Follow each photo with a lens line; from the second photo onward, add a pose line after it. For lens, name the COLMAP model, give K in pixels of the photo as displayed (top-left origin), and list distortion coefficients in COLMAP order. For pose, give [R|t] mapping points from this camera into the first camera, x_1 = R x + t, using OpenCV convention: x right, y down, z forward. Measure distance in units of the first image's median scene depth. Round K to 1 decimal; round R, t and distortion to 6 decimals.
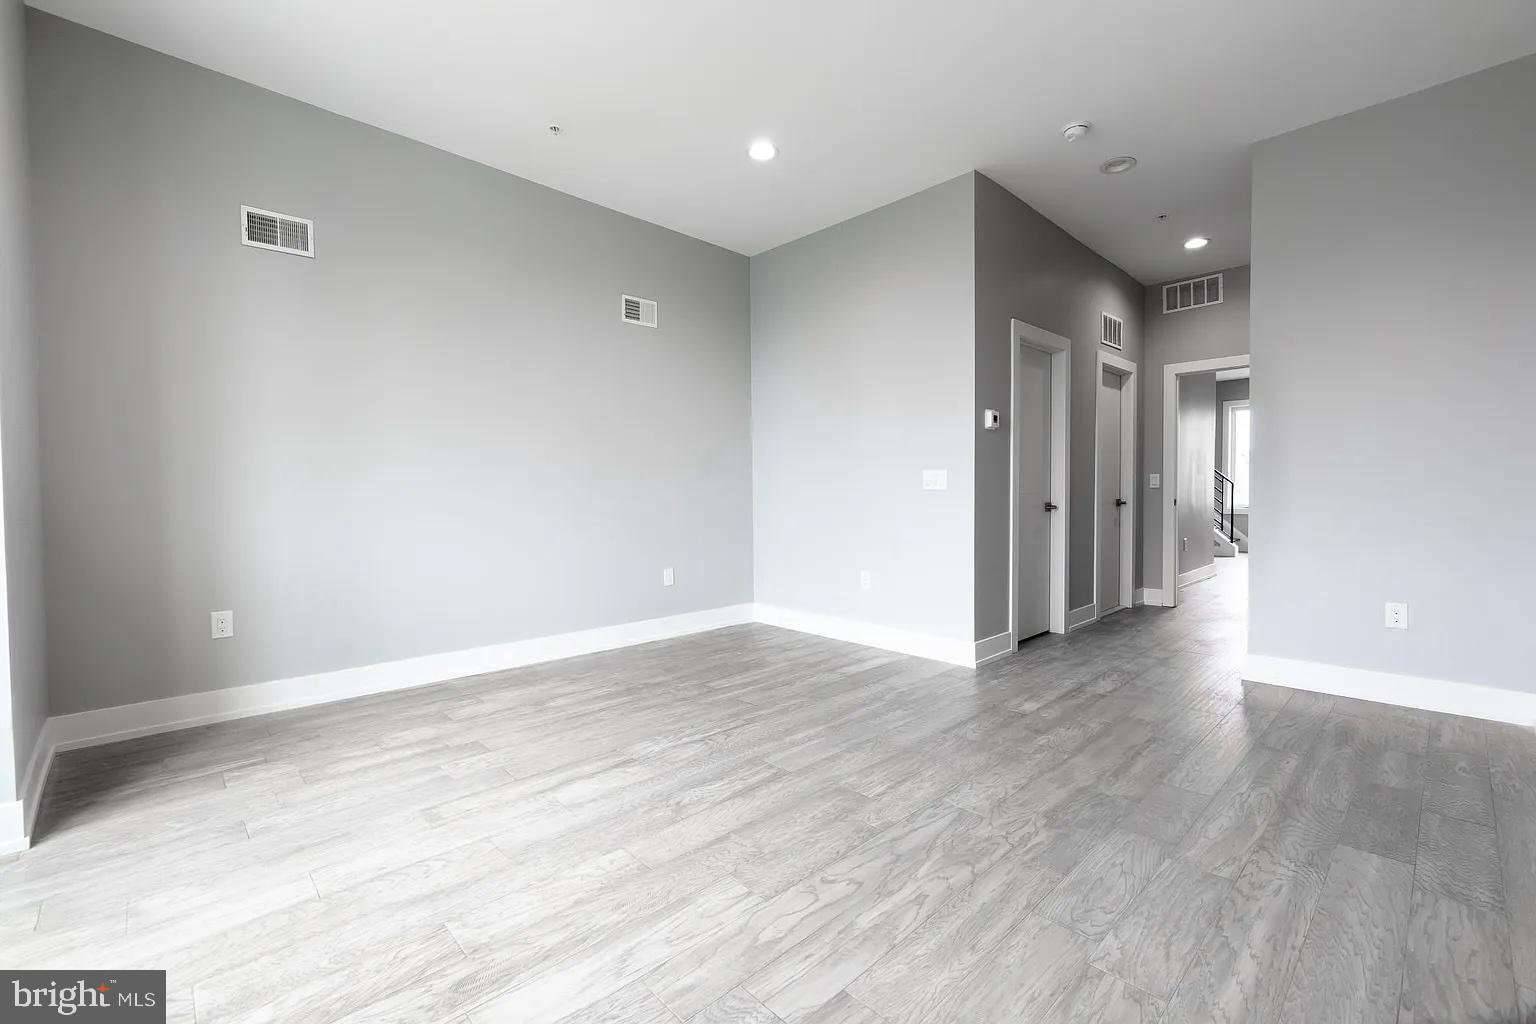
lens RADIAL K [[656.6, 0, 762.7], [0, 656.6, 504.4], [0, 0, 1]] dist [-0.001919, -0.000385]
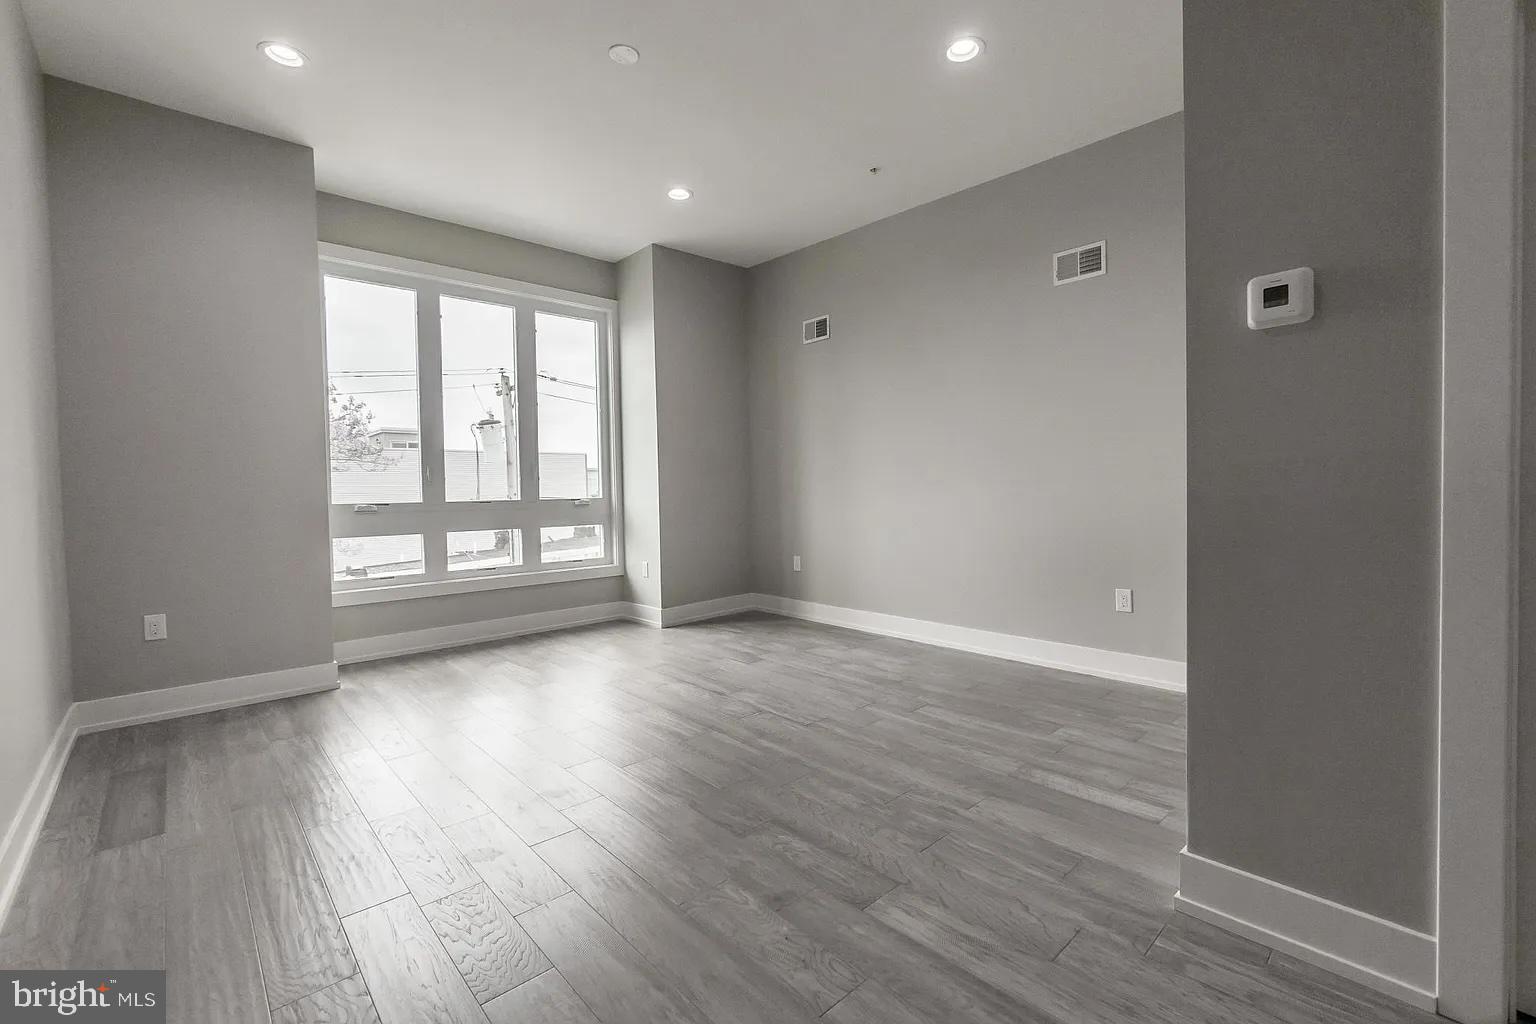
lens RADIAL K [[656.6, 0, 762.7], [0, 656.6, 504.4], [0, 0, 1]] dist [-0.001919, -0.000385]
pose [[-0.024241, 0.028432, -0.999302, 0.906524], [-0.003650, 0.999586, 0.028528, -0.026643], [0.999699, 0.004339, -0.024127, 0.904190]]
